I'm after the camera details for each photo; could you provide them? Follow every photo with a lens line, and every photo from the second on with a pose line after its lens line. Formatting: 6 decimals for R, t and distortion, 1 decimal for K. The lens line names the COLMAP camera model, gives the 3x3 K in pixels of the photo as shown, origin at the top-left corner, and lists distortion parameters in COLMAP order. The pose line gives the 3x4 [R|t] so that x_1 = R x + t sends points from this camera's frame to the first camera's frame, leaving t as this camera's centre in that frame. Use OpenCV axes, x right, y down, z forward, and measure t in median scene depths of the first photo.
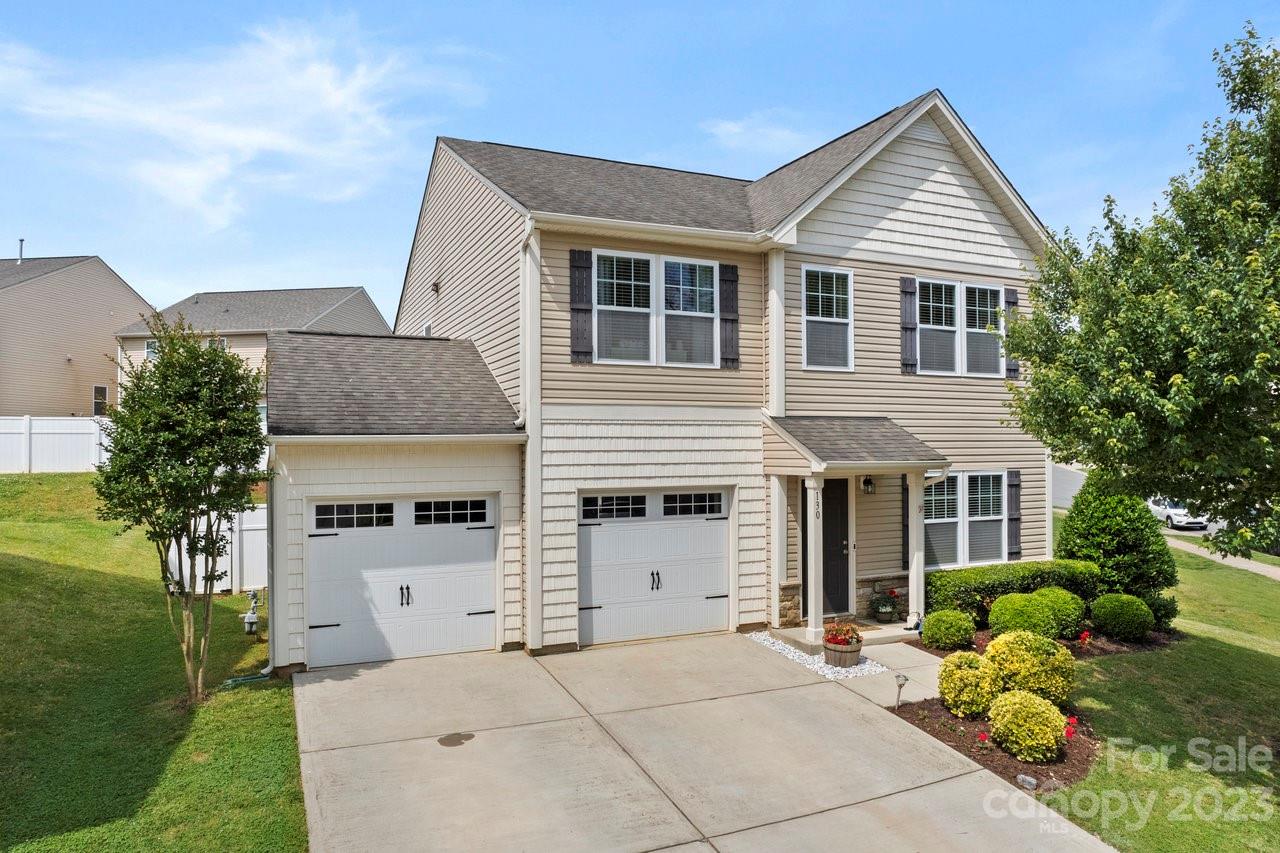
lens RADIAL K [[827.7, 0, 641.5], [0, 827.7, 449.1], [0, 0, 1]] dist [-0.026846, 0.000096]
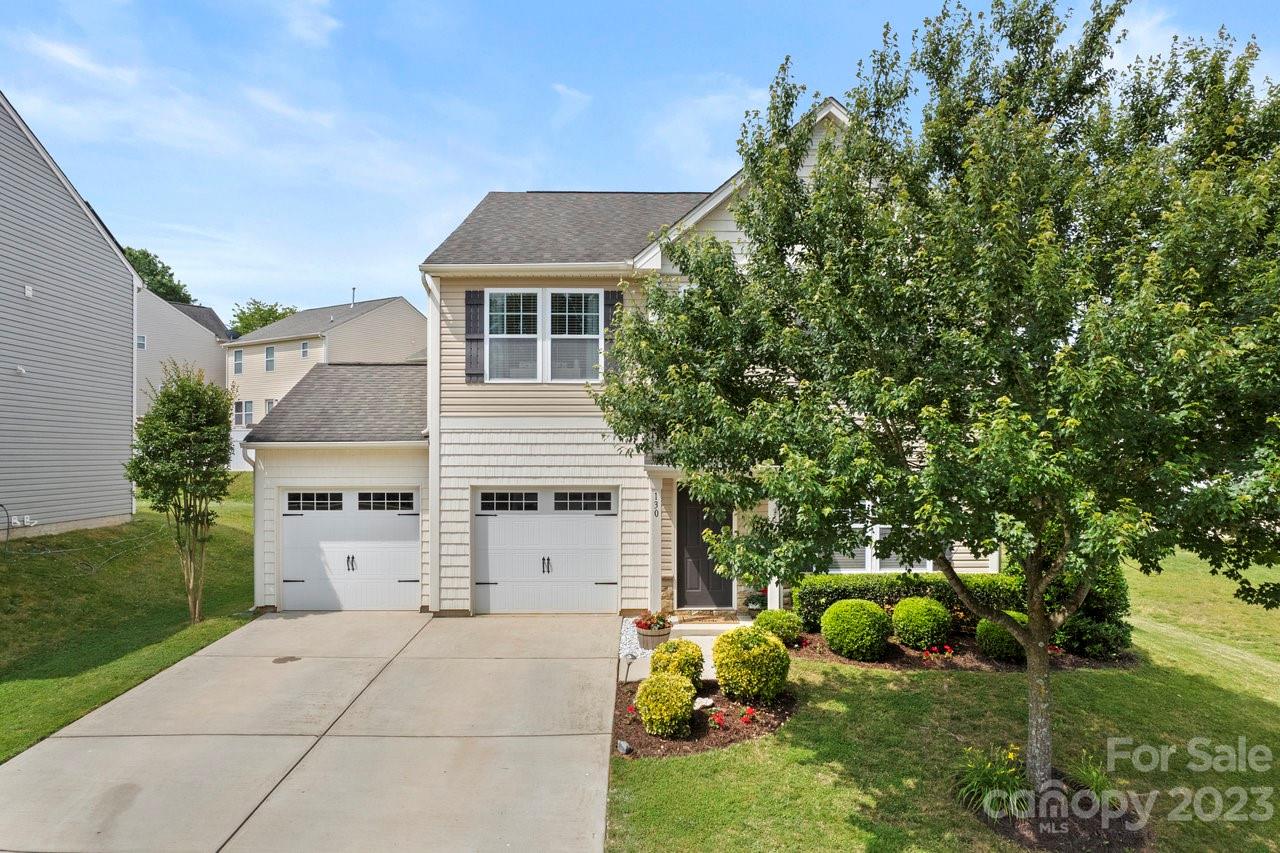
lens RADIAL K [[825.0, 0, 638.4], [0, 825.0, 464.5], [0, 0, 1]] dist [-0.031929, 0.002845]
pose [[0.916182, 0.009729, -0.400644, 0.638899], [-0.004386, 0.999889, 0.014251, -0.001690], [0.400738, -0.011299, 0.916123, -0.022947]]
